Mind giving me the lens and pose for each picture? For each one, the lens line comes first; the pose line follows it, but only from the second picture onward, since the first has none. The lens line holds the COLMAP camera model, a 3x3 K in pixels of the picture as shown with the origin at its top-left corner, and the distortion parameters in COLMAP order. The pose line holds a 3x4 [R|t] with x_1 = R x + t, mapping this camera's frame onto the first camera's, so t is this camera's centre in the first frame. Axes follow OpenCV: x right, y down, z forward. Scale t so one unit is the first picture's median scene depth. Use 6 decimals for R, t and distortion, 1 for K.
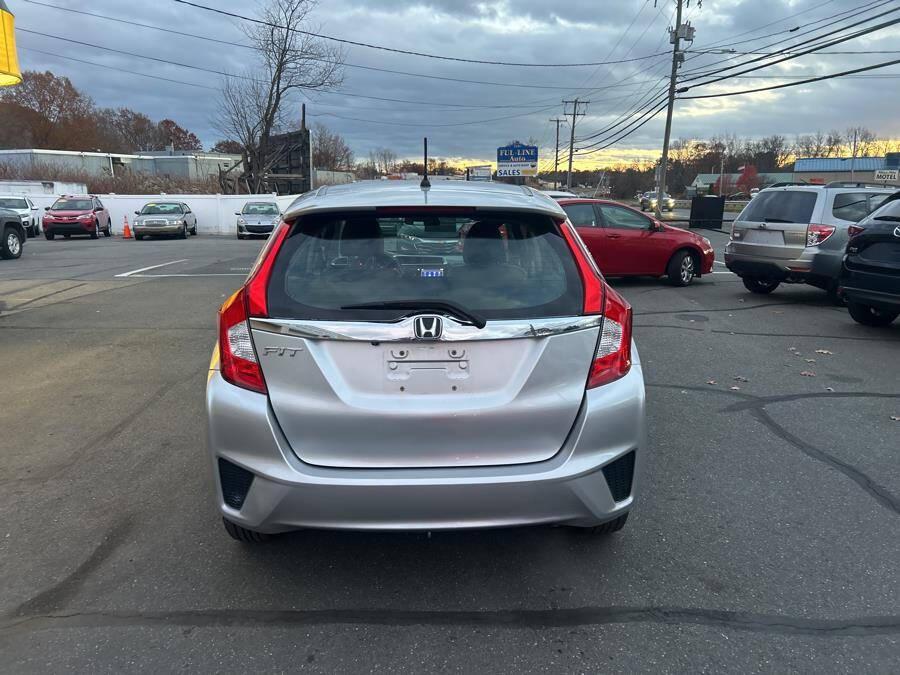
lens RADIAL K [[678.9, 0, 447.6], [0, 678.9, 340.7], [0, 0, 1]] dist [0.047609, -0.045669]
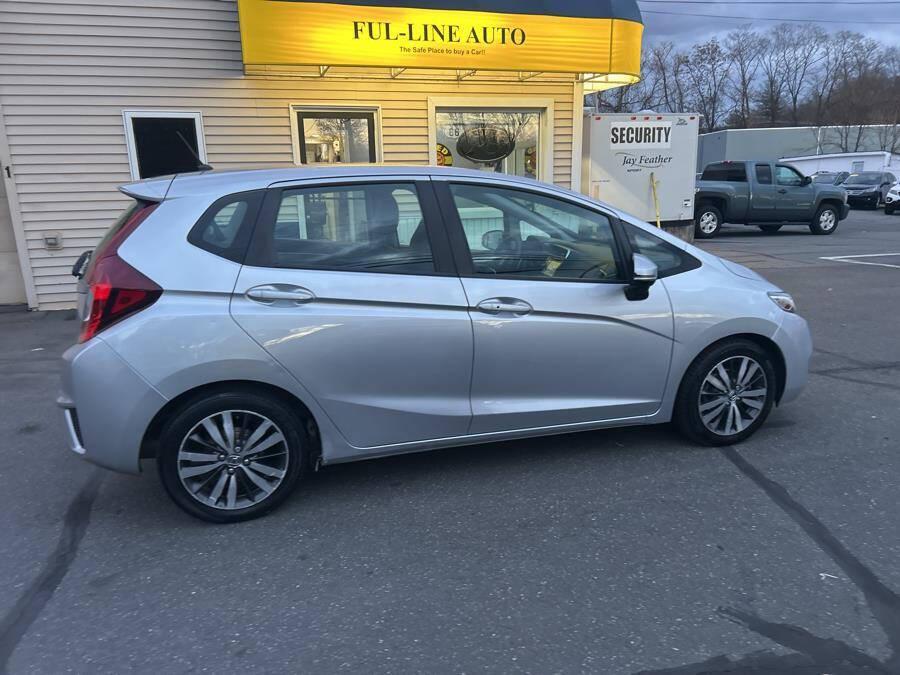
lens RADIAL K [[678.9, 0, 457.0], [0, 678.9, 350.6], [0, 0, 1]] dist [0.047609, -0.045669]
pose [[0.281258, 0.237389, -0.929807, 0.122889], [-0.192944, 0.963122, 0.187531, -0.021917], [0.940035, 0.126656, 0.316689, 0.101097]]
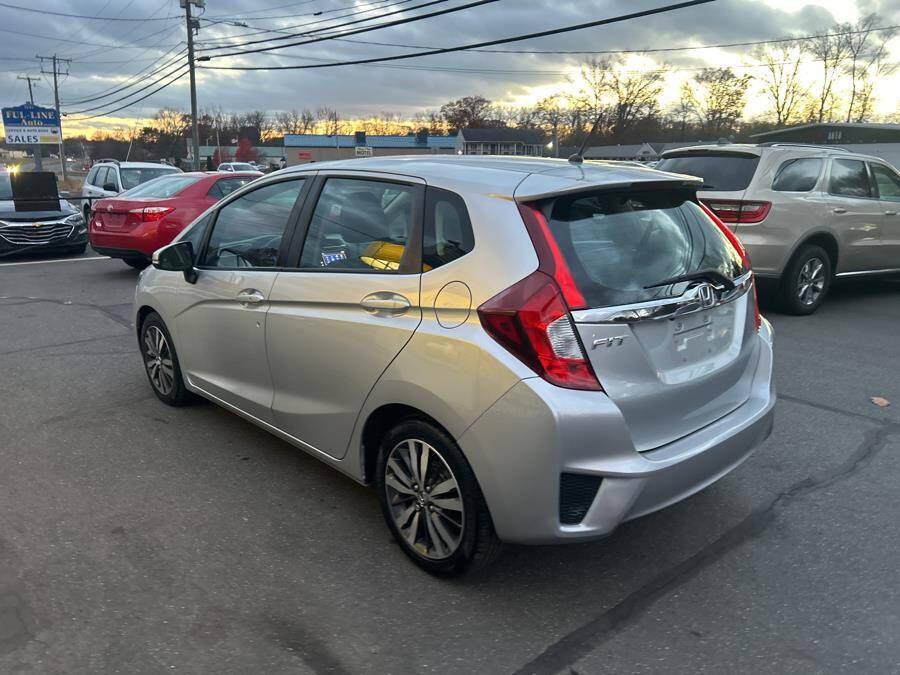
lens RADIAL K [[678.9, 0, 449.9], [0, 678.9, 342.1], [0, 0, 1]] dist [0.047609, -0.045669]
pose [[0.761938, -0.163246, 0.626738, -0.078785], [0.138007, 0.986411, 0.089152, -0.007691], [-0.632775, 0.018566, 0.774113, 0.033076]]
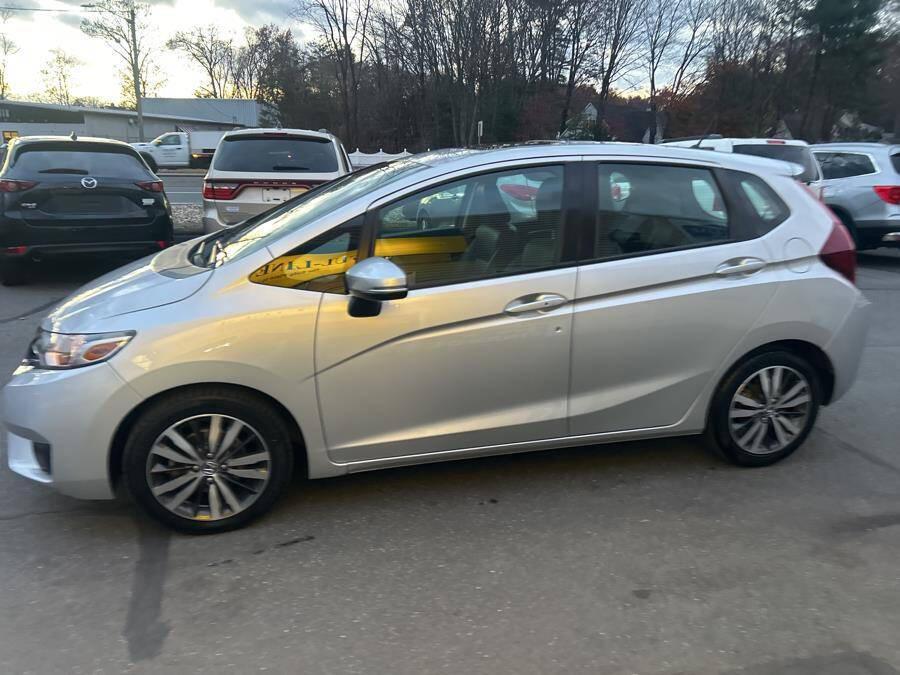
lens RADIAL K [[678.9, 0, 435.9], [0, 678.9, 341.0], [0, 0, 1]] dist [0.047609, -0.045669]
pose [[-0.224691, -0.264855, 0.937745, -0.120770], [0.190859, 0.931750, 0.308893, -0.036753], [-0.955556, 0.248383, -0.158806, 0.169005]]
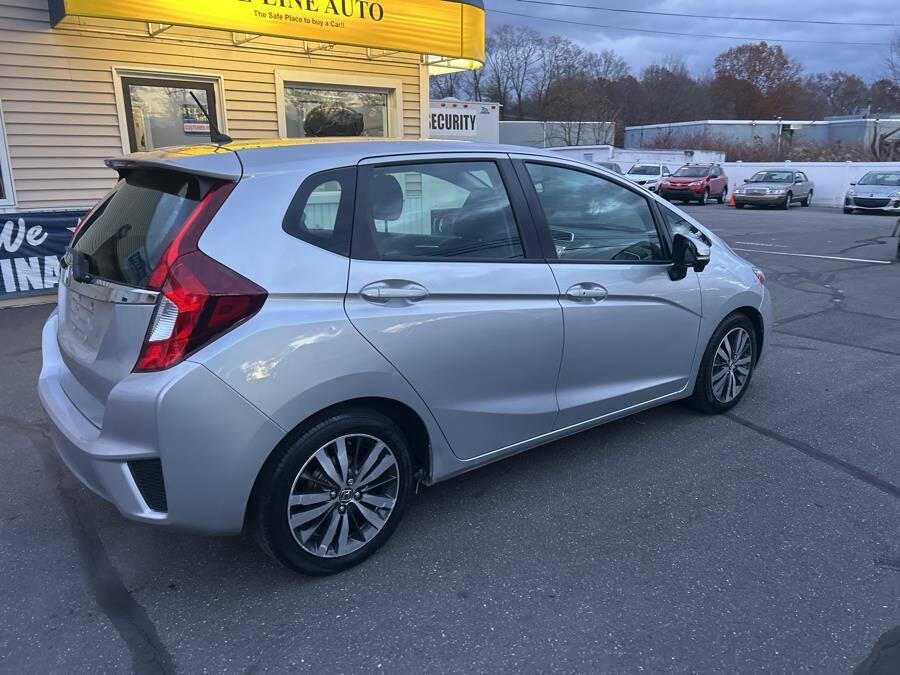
lens RADIAL K [[678.9, 0, 460.2], [0, 678.9, 346.2], [0, 0, 1]] dist [0.047609, -0.045669]
pose [[0.608356, 0.212798, -0.764604, 0.092171], [-0.173841, 0.975719, 0.133238, -0.012438], [0.774391, 0.051864, 0.630578, 0.062184]]
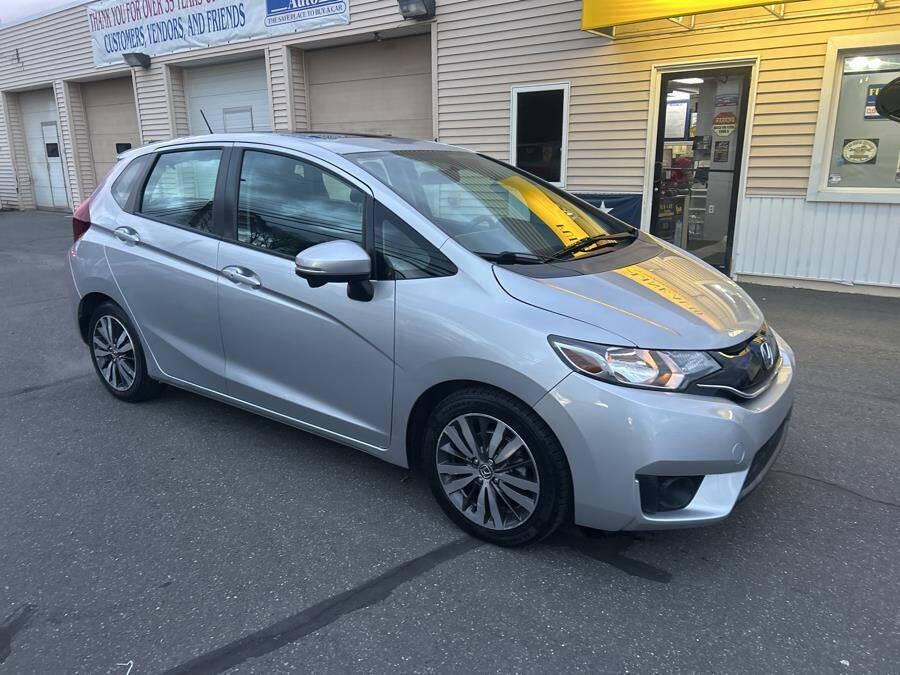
lens RADIAL K [[678.9, 0, 441.1], [0, 678.9, 345.6], [0, 0, 1]] dist [0.047609, -0.045669]
pose [[-0.626031, 0.217874, -0.748743, 0.085874], [-0.159796, 0.903956, 0.396646, -0.047340], [0.763250, 0.367959, -0.531089, 0.225250]]
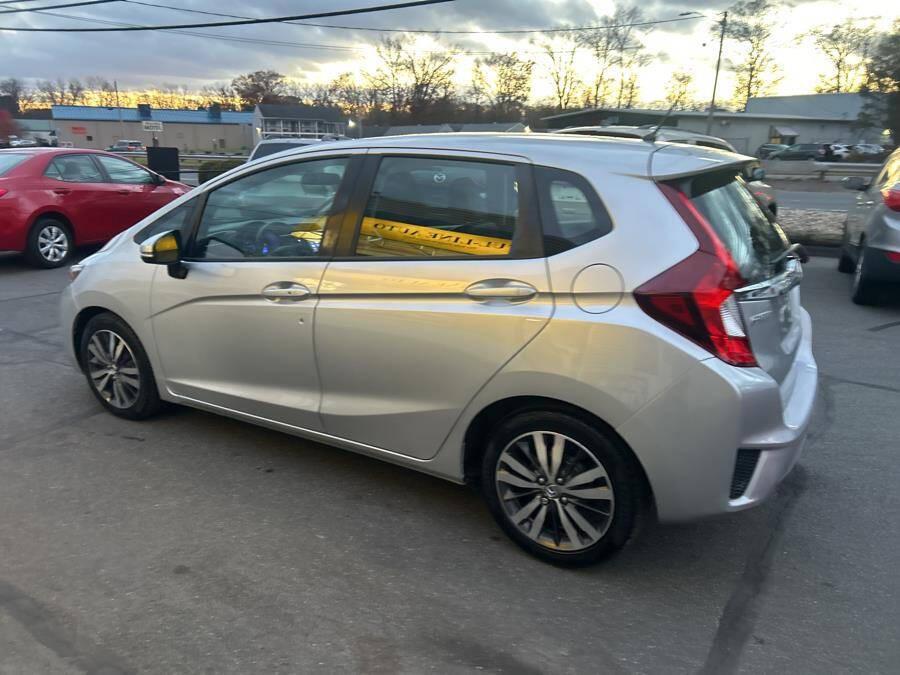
lens RADIAL K [[678.9, 0, 434.6], [0, 678.9, 344.1], [0, 0, 1]] dist [0.047609, -0.045669]
pose [[0.565662, -0.227353, 0.792678, -0.100746], [0.167508, 0.972882, 0.159503, -0.014131], [-0.807445, 0.042555, 0.588406, 0.063816]]
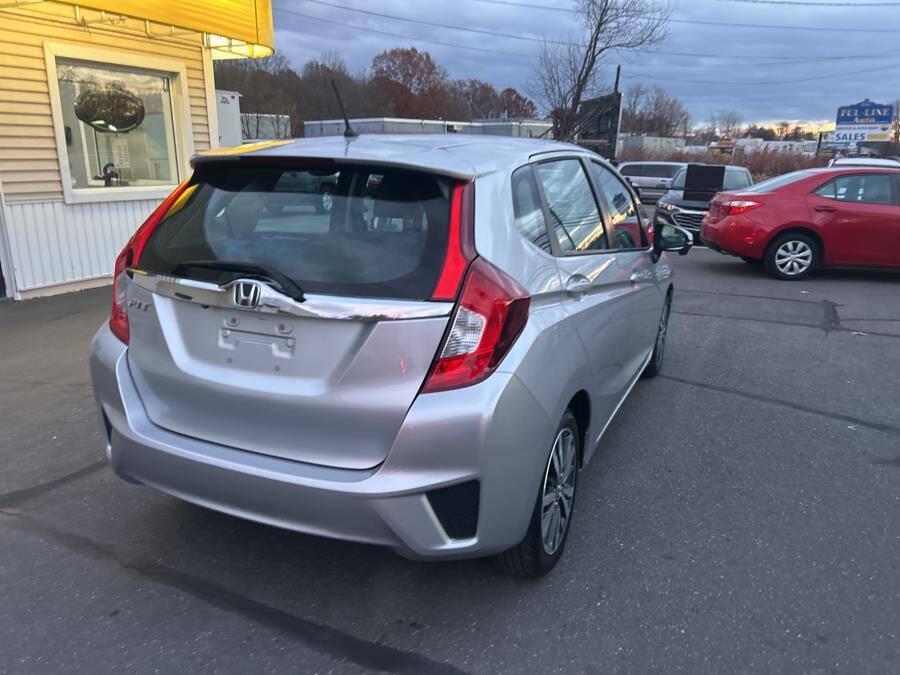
lens RADIAL K [[678.9, 0, 451.8], [0, 678.9, 351.2], [0, 0, 1]] dist [0.047609, -0.045669]
pose [[0.895760, 0.135316, -0.423442, 0.046199], [-0.110186, 0.990405, 0.083406, -0.003870], [0.430665, -0.028054, 0.902076, 0.024188]]
